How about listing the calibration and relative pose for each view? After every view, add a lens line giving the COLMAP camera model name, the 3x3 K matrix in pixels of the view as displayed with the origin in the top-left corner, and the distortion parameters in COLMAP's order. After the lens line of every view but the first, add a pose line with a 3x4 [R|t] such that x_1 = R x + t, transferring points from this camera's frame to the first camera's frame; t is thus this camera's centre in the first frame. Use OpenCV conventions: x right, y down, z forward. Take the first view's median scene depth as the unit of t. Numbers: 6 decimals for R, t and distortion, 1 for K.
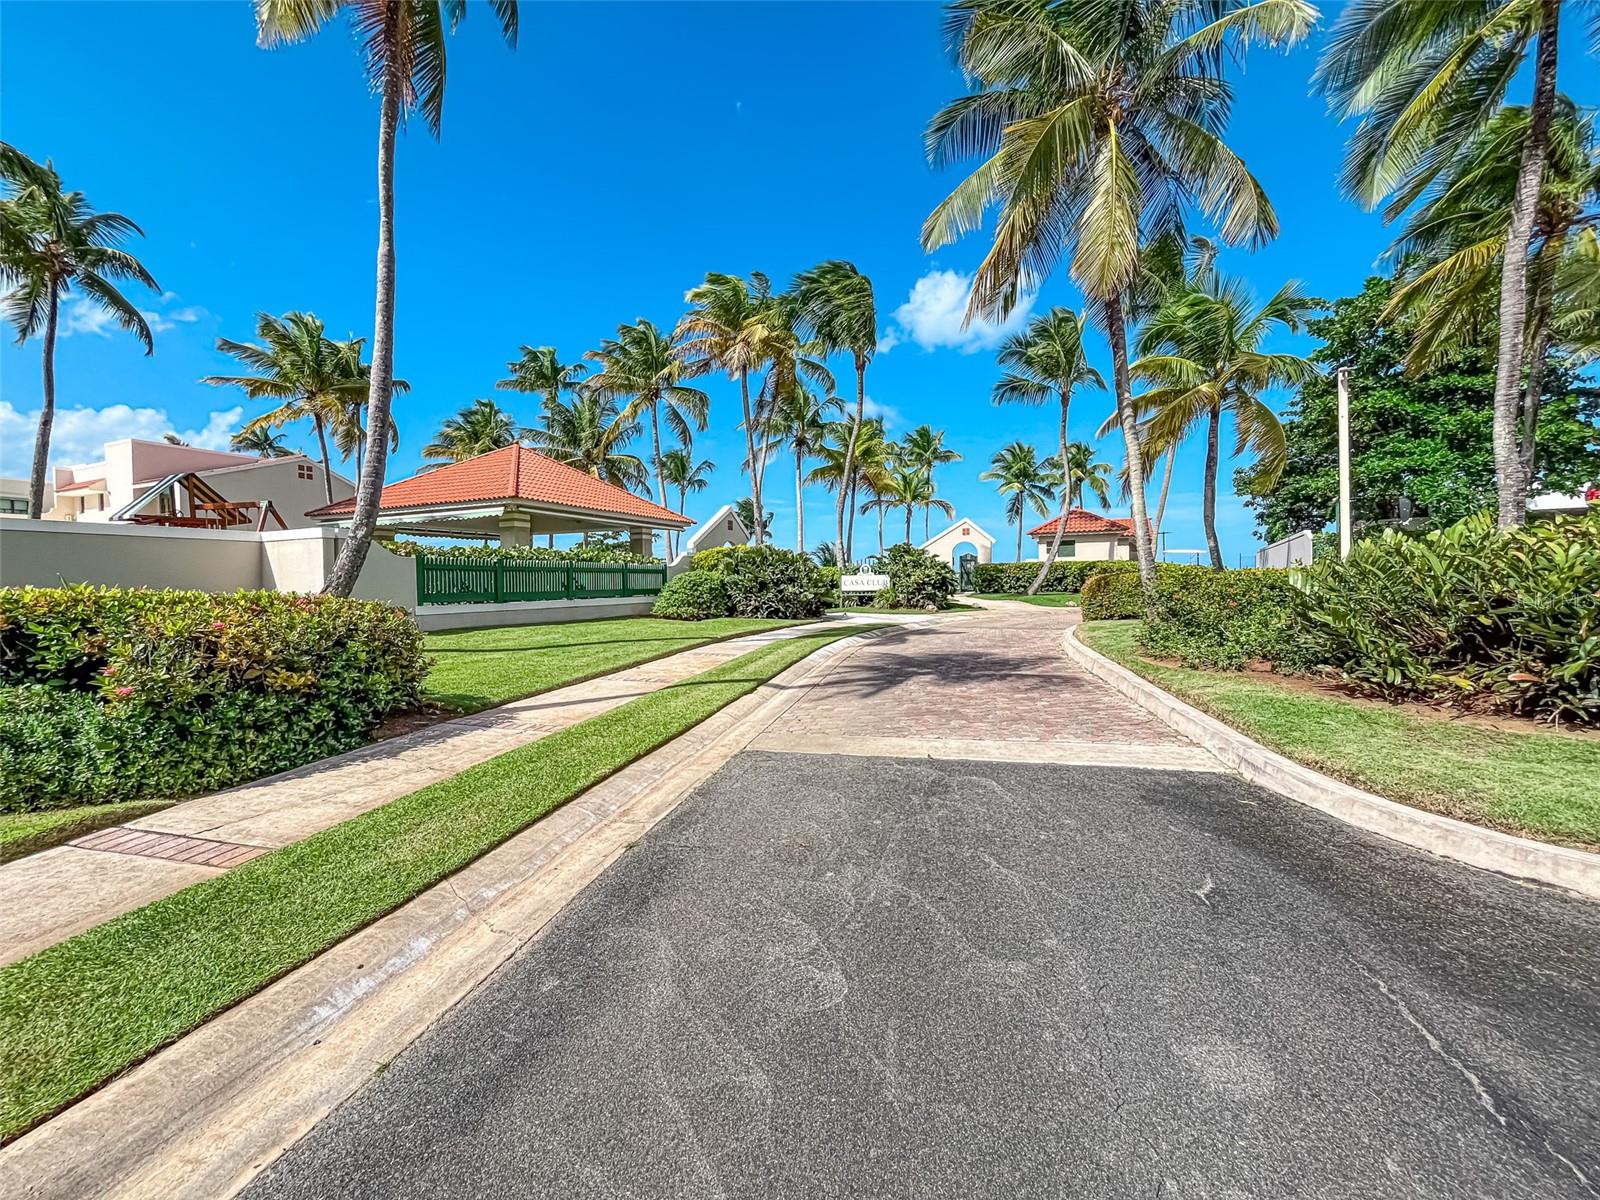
lens RADIAL K [[652.3, 0, 792.0], [0, 652.3, 594.6], [0, 0, 1]] dist [-0.001584, -0.000025]
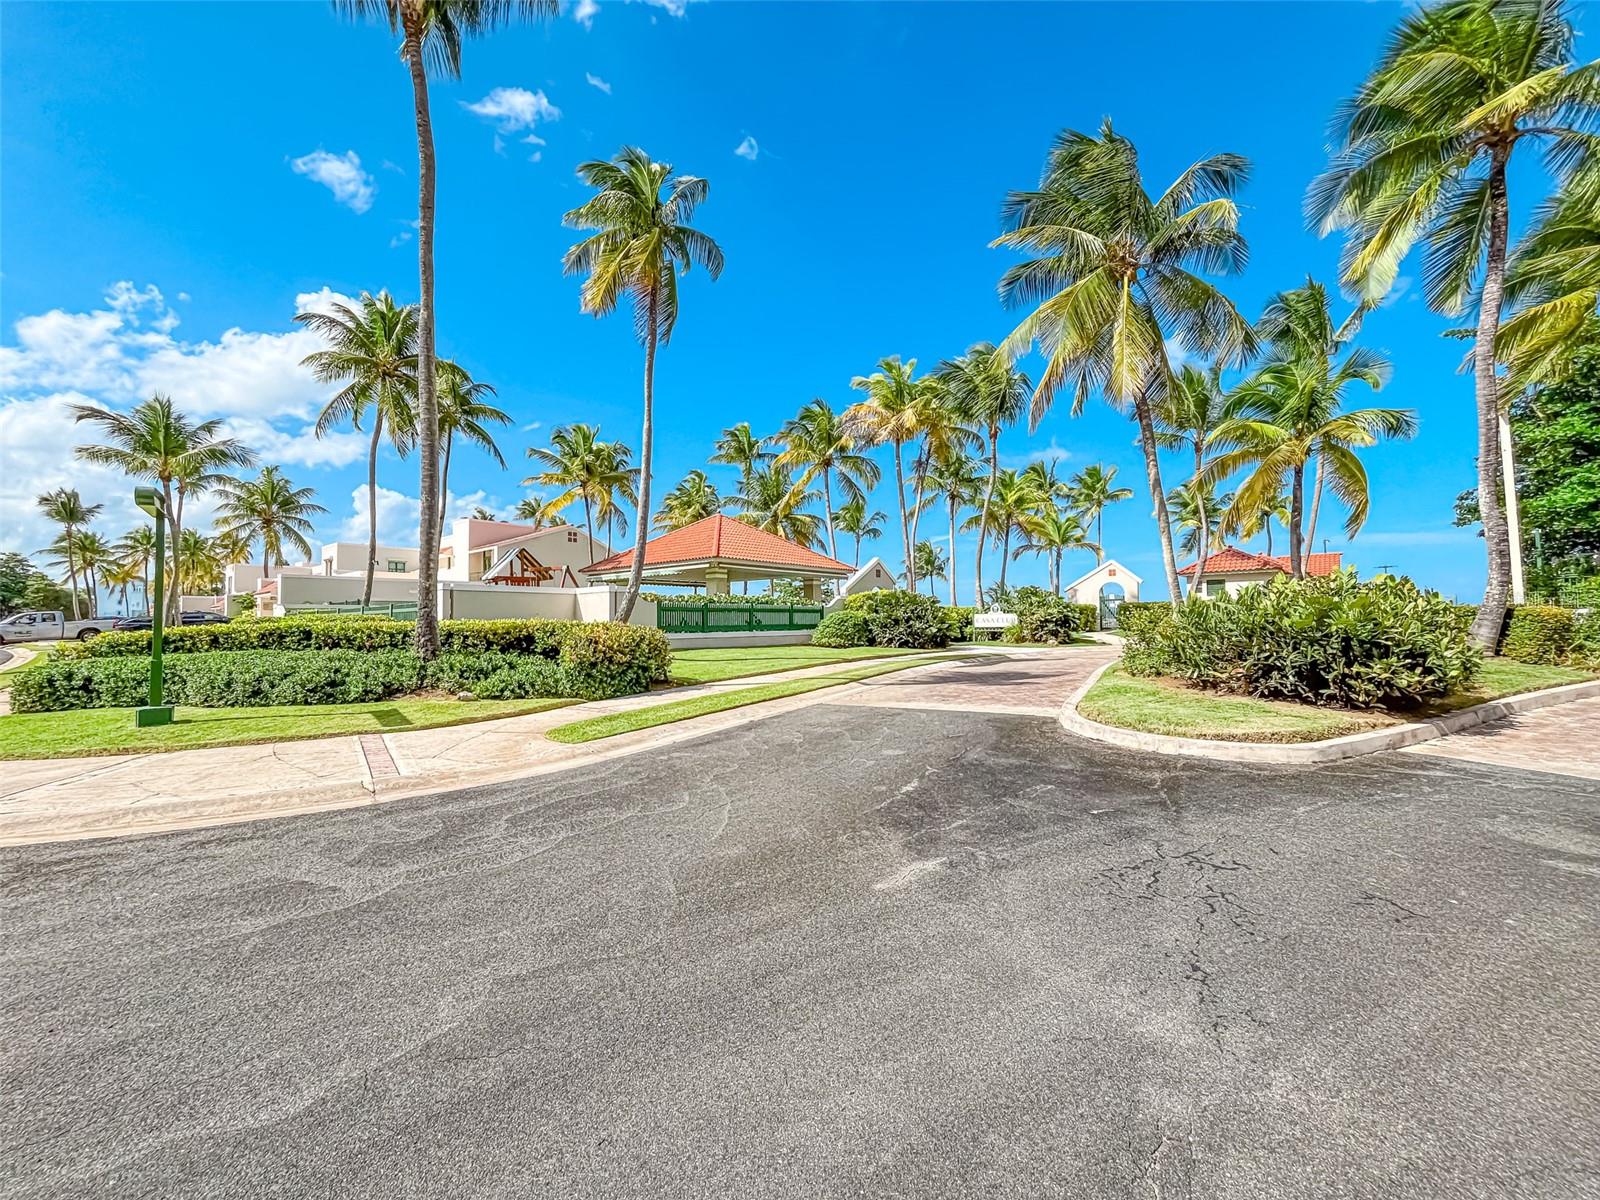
lens RADIAL K [[652.3, 0, 792.0], [0, 652.3, 594.6], [0, 0, 1]] dist [-0.001584, -0.000025]
pose [[0.958199, -0.009713, -0.285938, 0.121318], [-0.007422, 0.998243, -0.058780, 0.008801], [0.286006, 0.058445, 0.956444, -0.268274]]
